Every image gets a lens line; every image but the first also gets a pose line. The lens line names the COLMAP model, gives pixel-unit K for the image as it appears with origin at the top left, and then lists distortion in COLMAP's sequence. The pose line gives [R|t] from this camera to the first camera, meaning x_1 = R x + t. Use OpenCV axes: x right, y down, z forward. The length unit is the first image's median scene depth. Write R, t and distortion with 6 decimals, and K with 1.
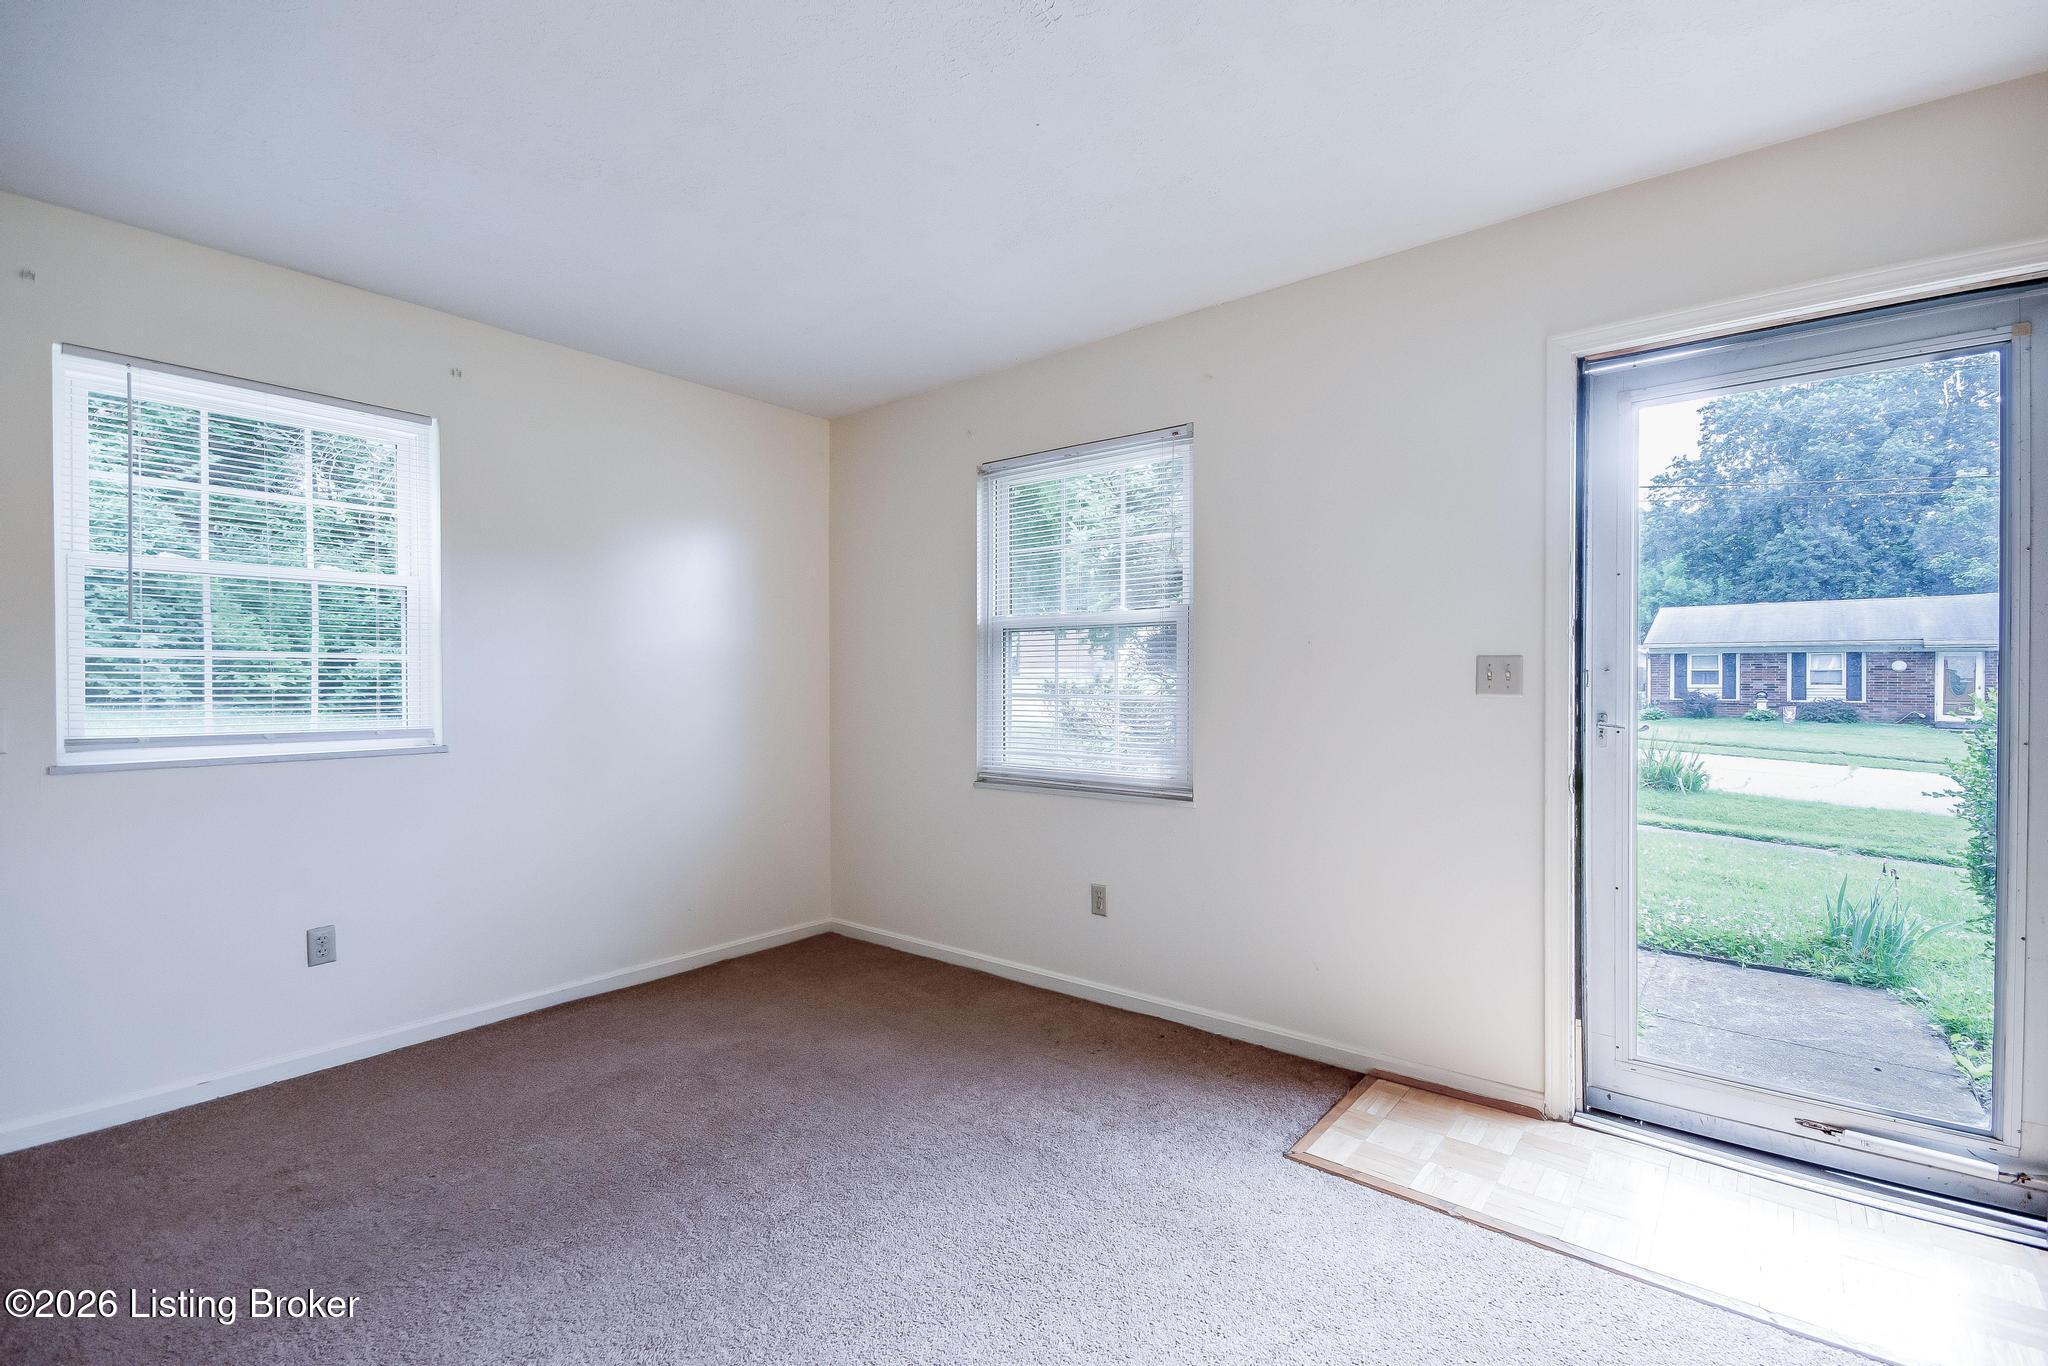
lens RADIAL K [[912.5, 0, 1028.6], [0, 912.5, 689.3], [0, 0, 1]] dist [0.004882, -0.003993]
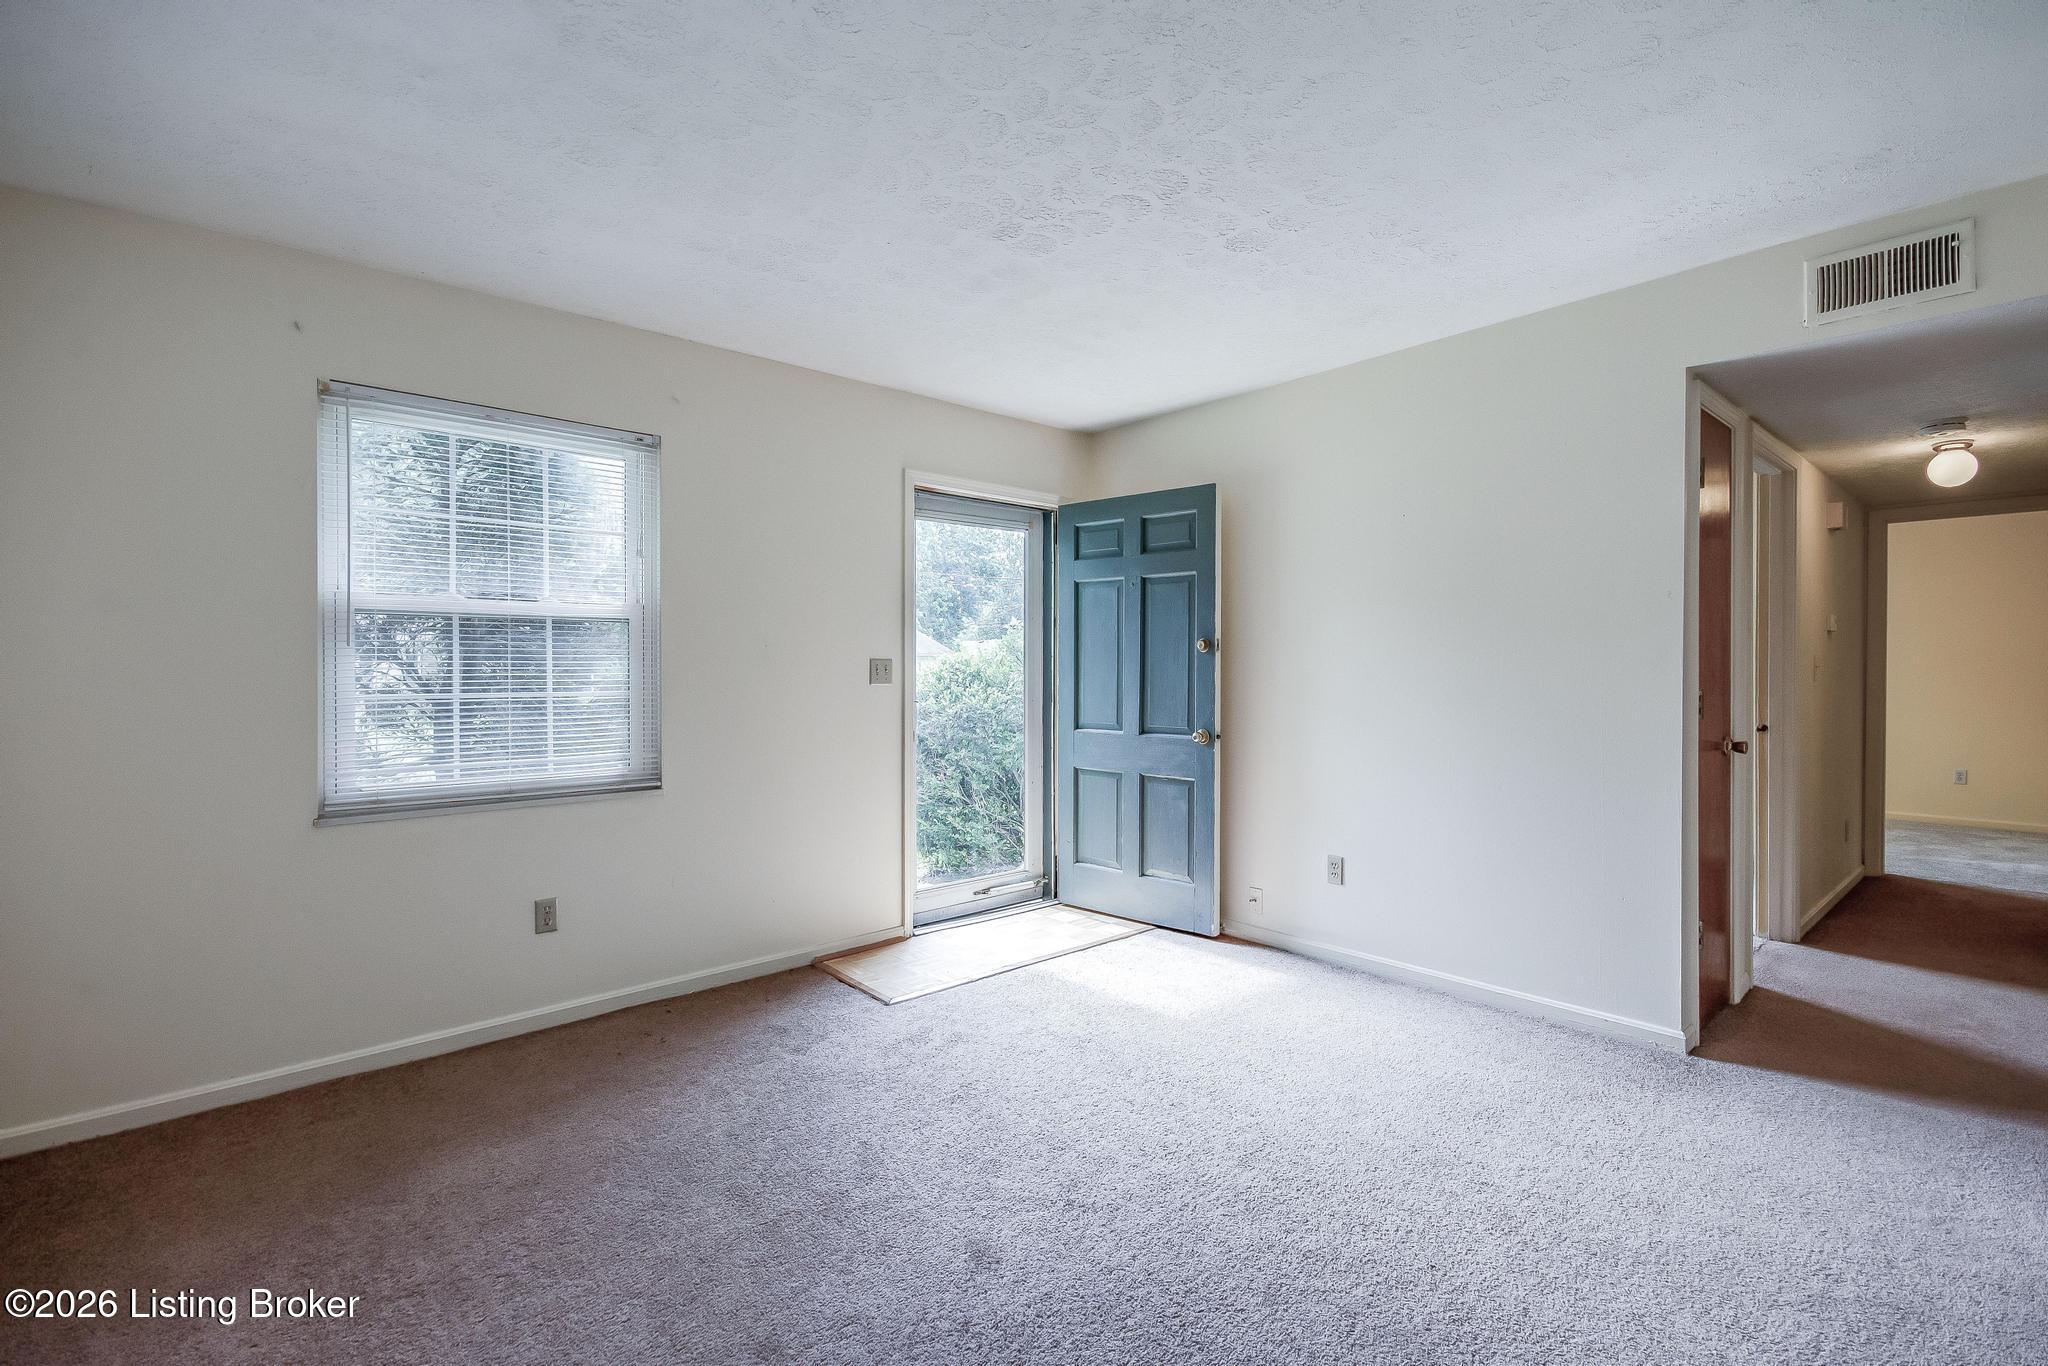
lens RADIAL K [[912.5, 0, 1026.9], [0, 912.5, 675.4], [0, 0, 1]] dist [0.004882, -0.003993]
pose [[0.160285, -0.002202, 0.987068, -0.813527], [0.015117, 0.999886, -0.000224, -0.003556], [-0.986955, 0.014957, 0.160300, 0.403381]]
